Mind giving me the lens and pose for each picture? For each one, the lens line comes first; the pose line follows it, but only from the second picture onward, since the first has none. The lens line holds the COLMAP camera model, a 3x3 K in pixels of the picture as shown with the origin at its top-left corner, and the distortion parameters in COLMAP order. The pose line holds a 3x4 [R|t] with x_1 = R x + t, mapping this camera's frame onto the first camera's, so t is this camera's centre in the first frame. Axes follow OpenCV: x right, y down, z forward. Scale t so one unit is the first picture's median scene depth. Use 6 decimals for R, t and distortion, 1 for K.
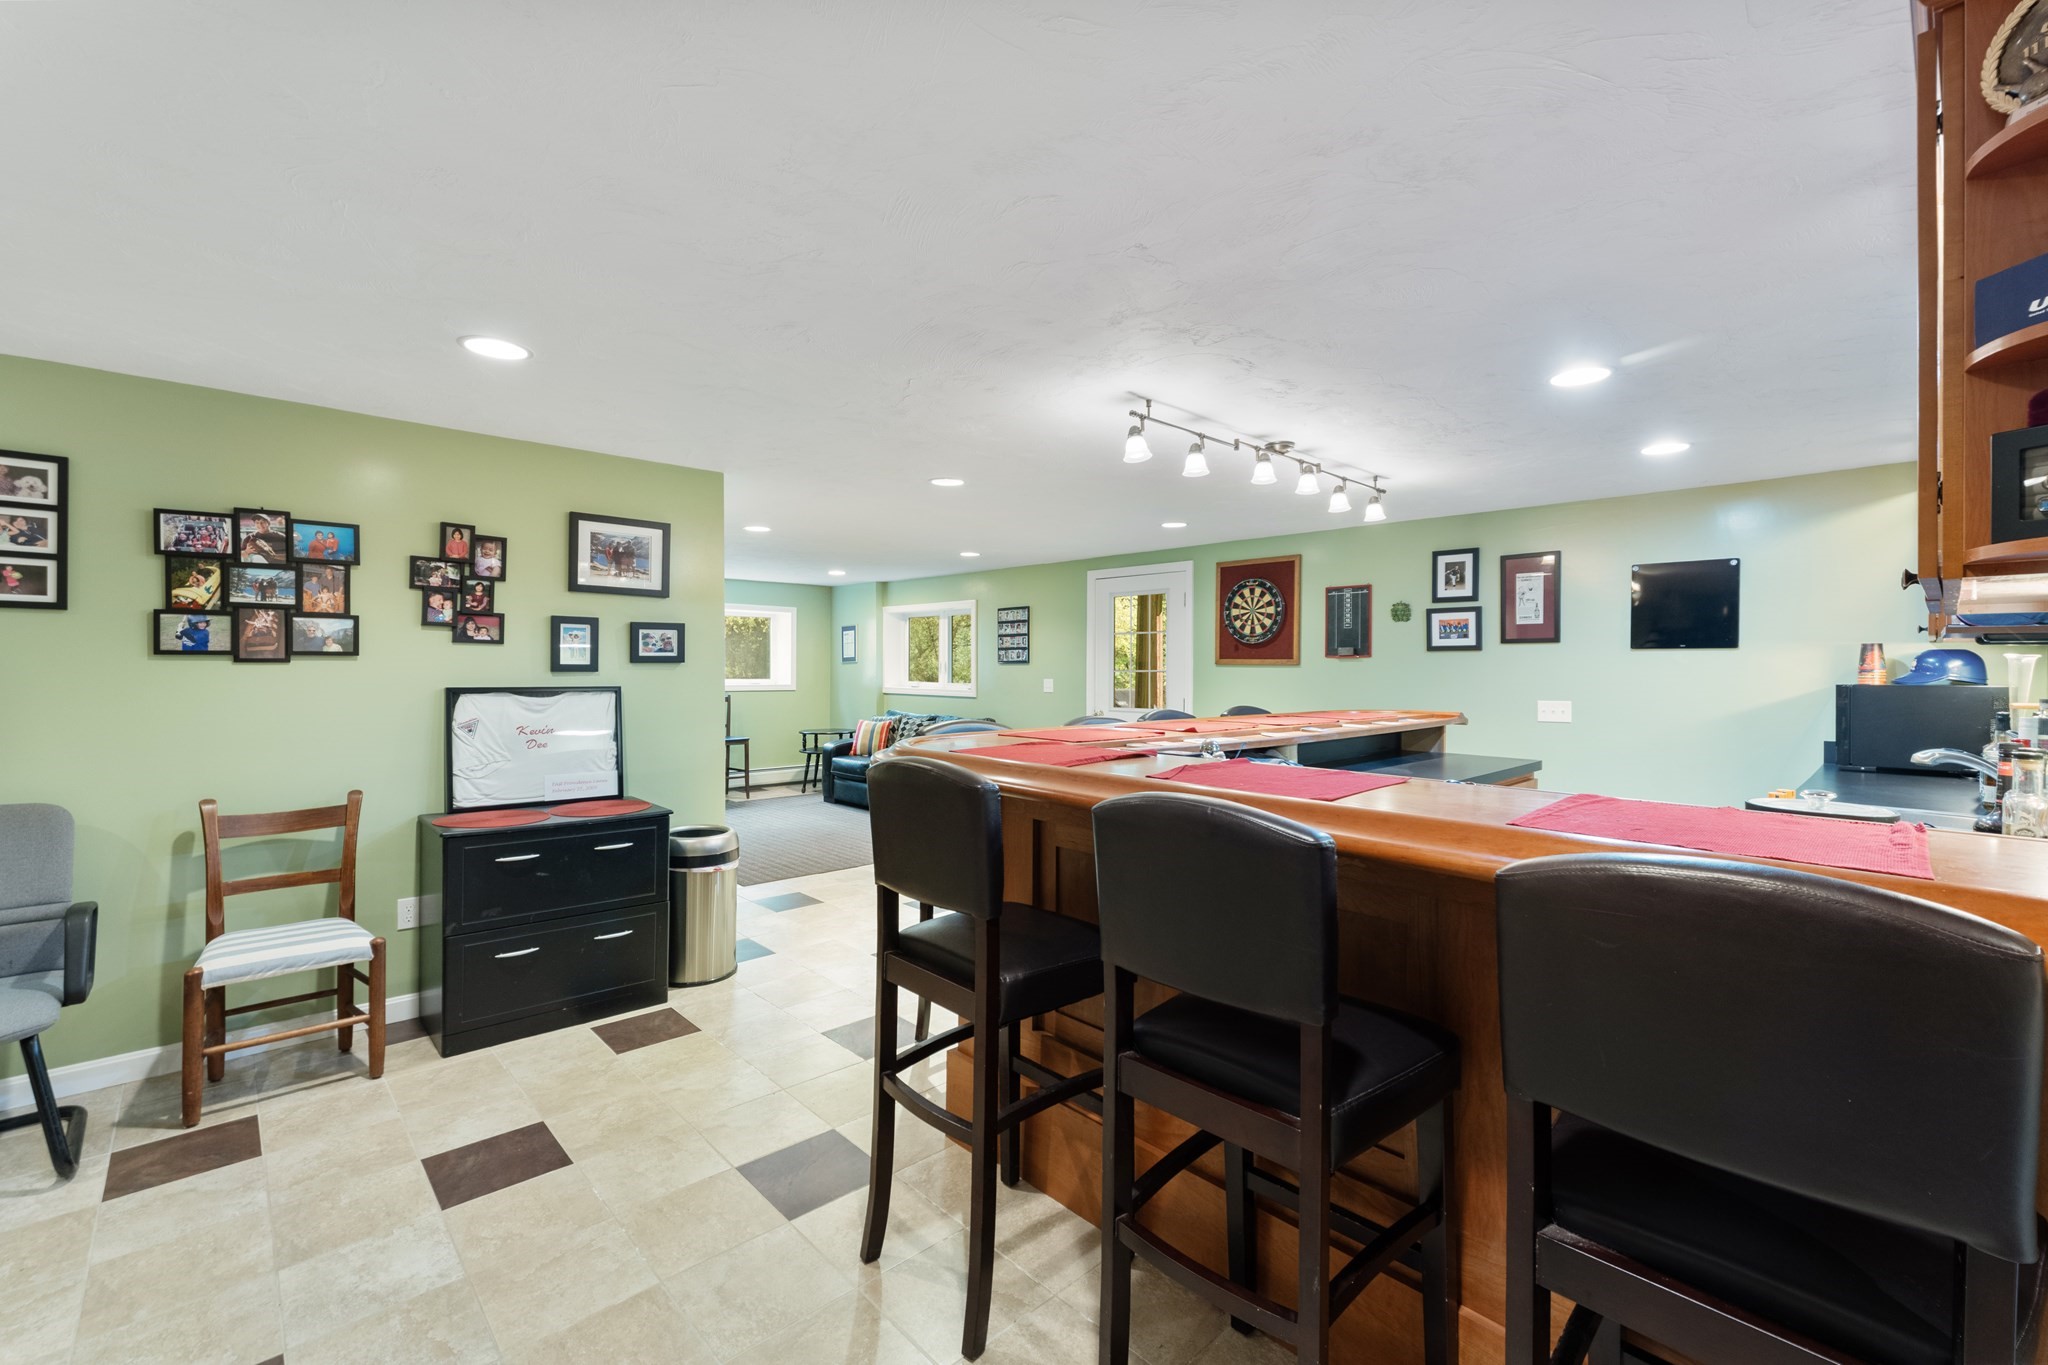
lens RADIAL K [[859.1, 0, 1037.6], [0, 859.1, 670.9], [0, 0, 1]] dist [-0.000218, 0.000051]
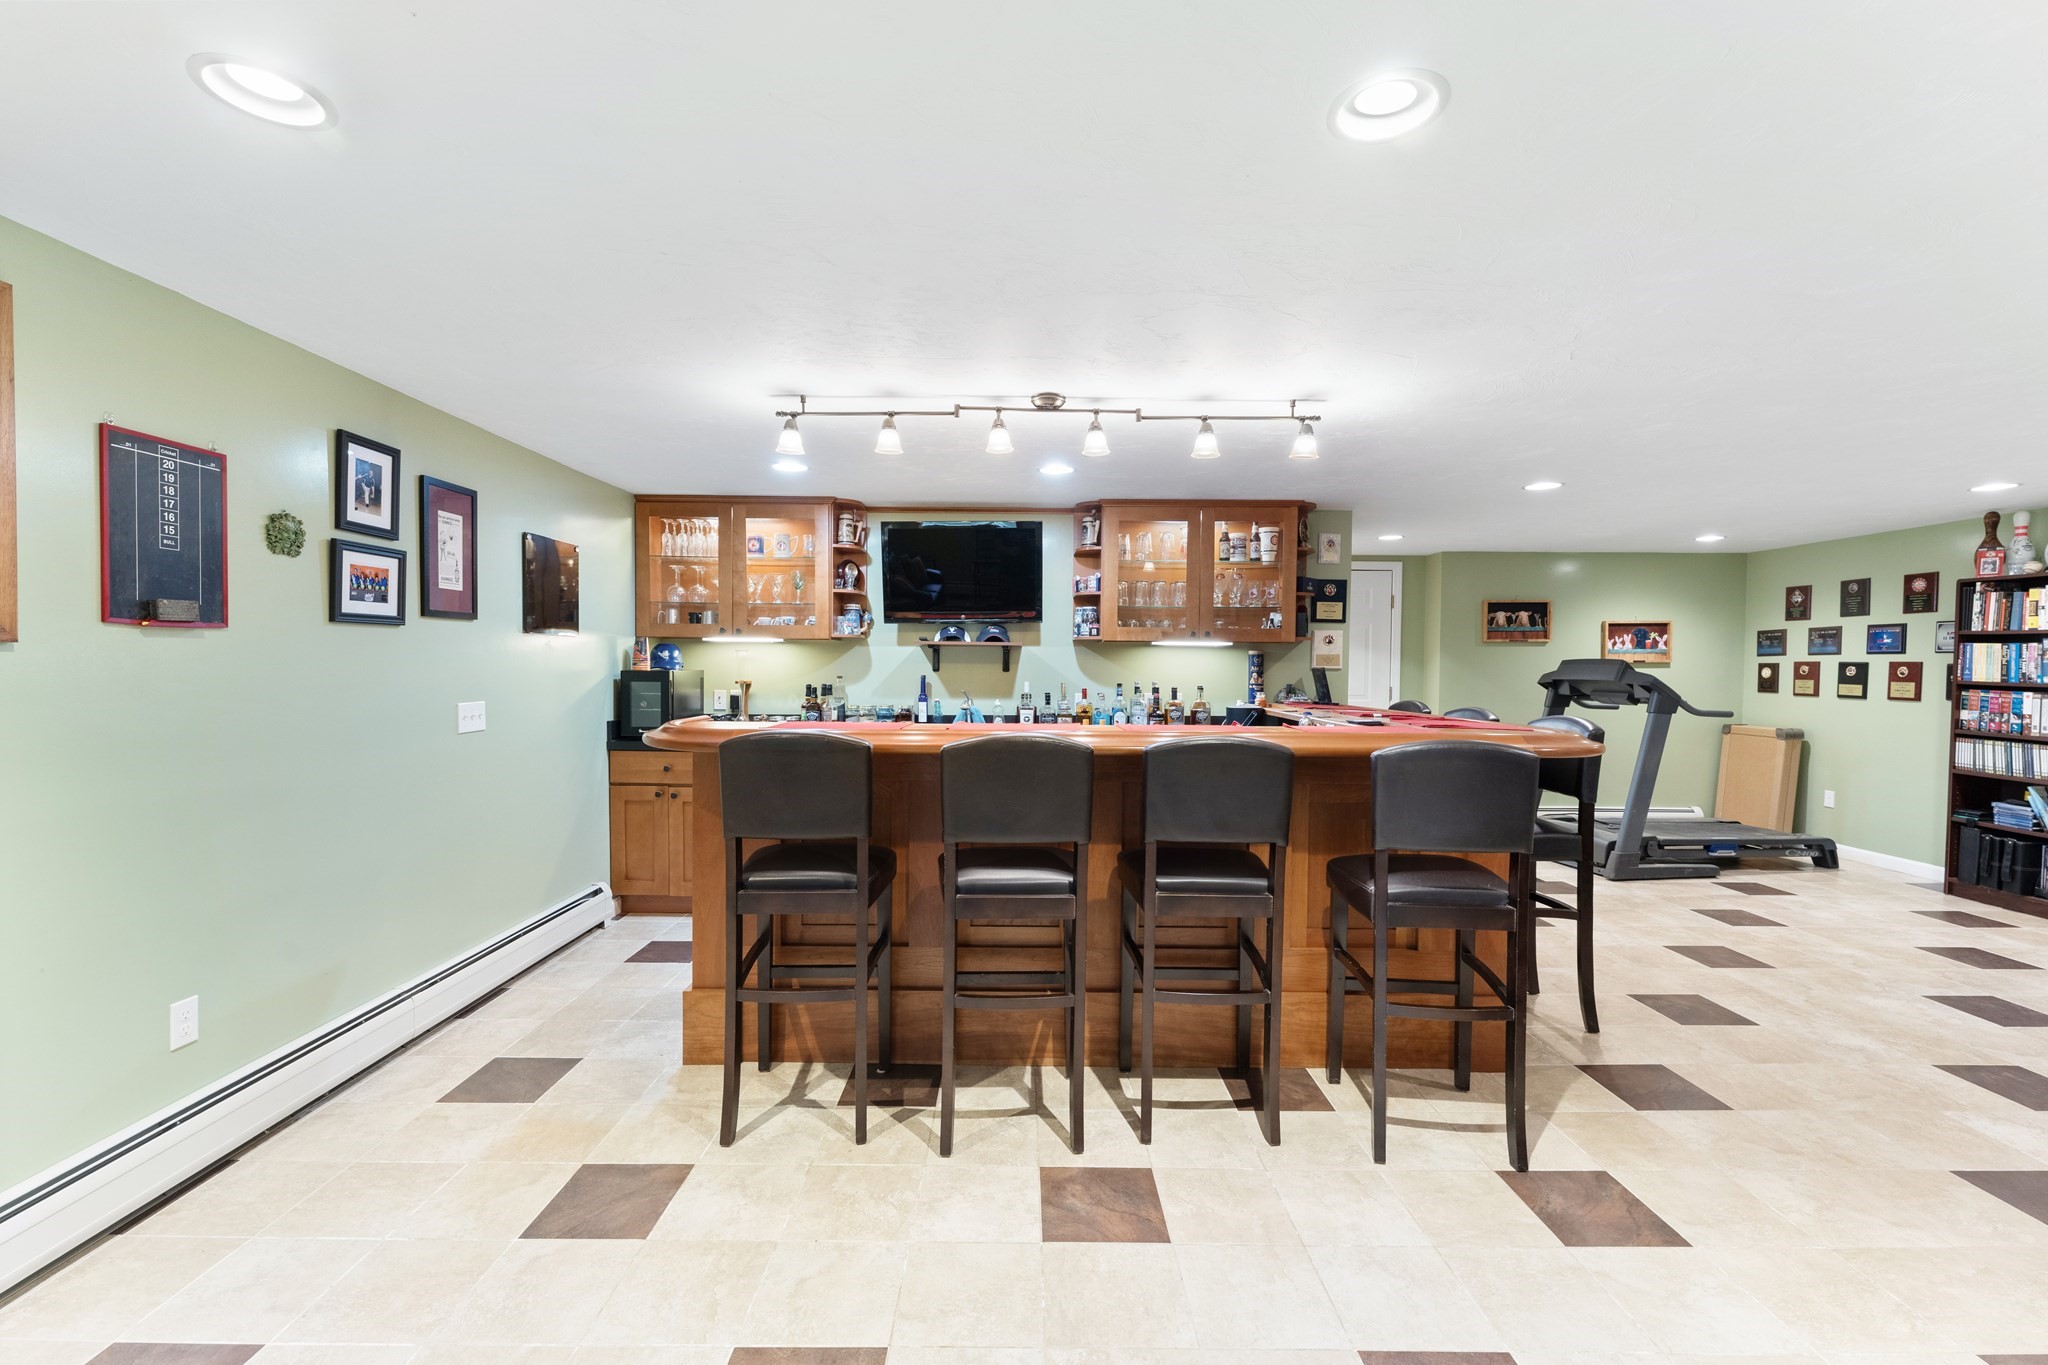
lens RADIAL K [[859.1, 0, 1014.6], [0, 859.1, 682.7], [0, 0, 1]] dist [-0.000218, 0.000051]
pose [[-0.714651, -0.026303, 0.698987, -0.167654], [-0.008786, 0.999551, 0.028630, -0.003986], [-0.699426, 0.014319, -0.714561, 0.921778]]
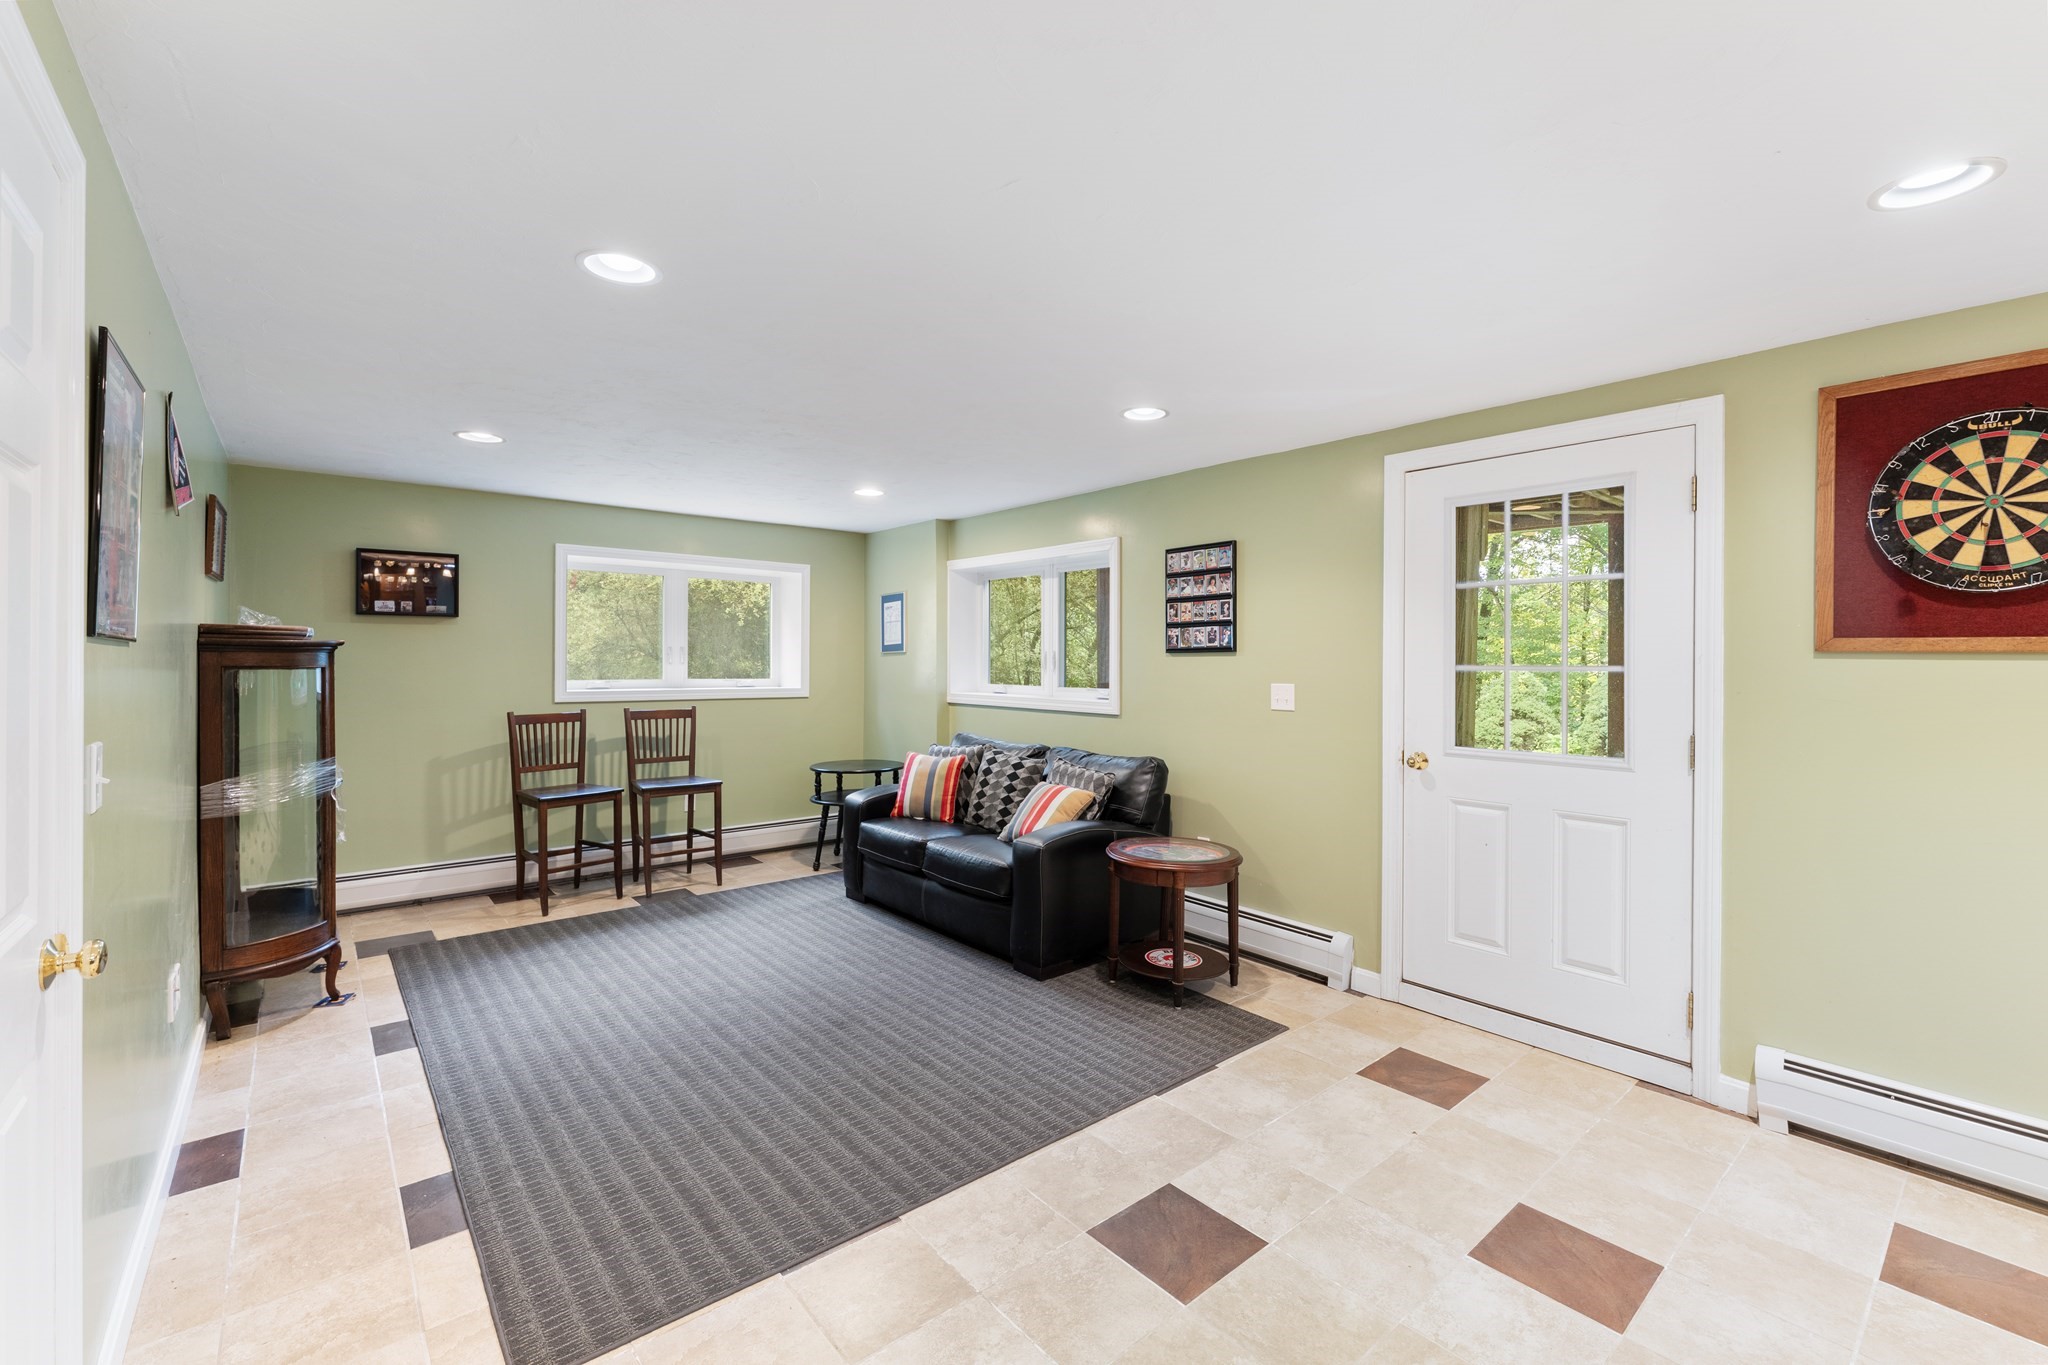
lens RADIAL K [[859.1, 0, 1028.7], [0, 859.1, 663.9], [0, 0, 1]] dist [-0.000218, 0.000051]
pose [[0.997799, 0.000698, -0.066312, -0.125199], [-0.000792, 0.999999, -0.001382, -0.001177], [0.066310, 0.001432, 0.997798, 0.606536]]
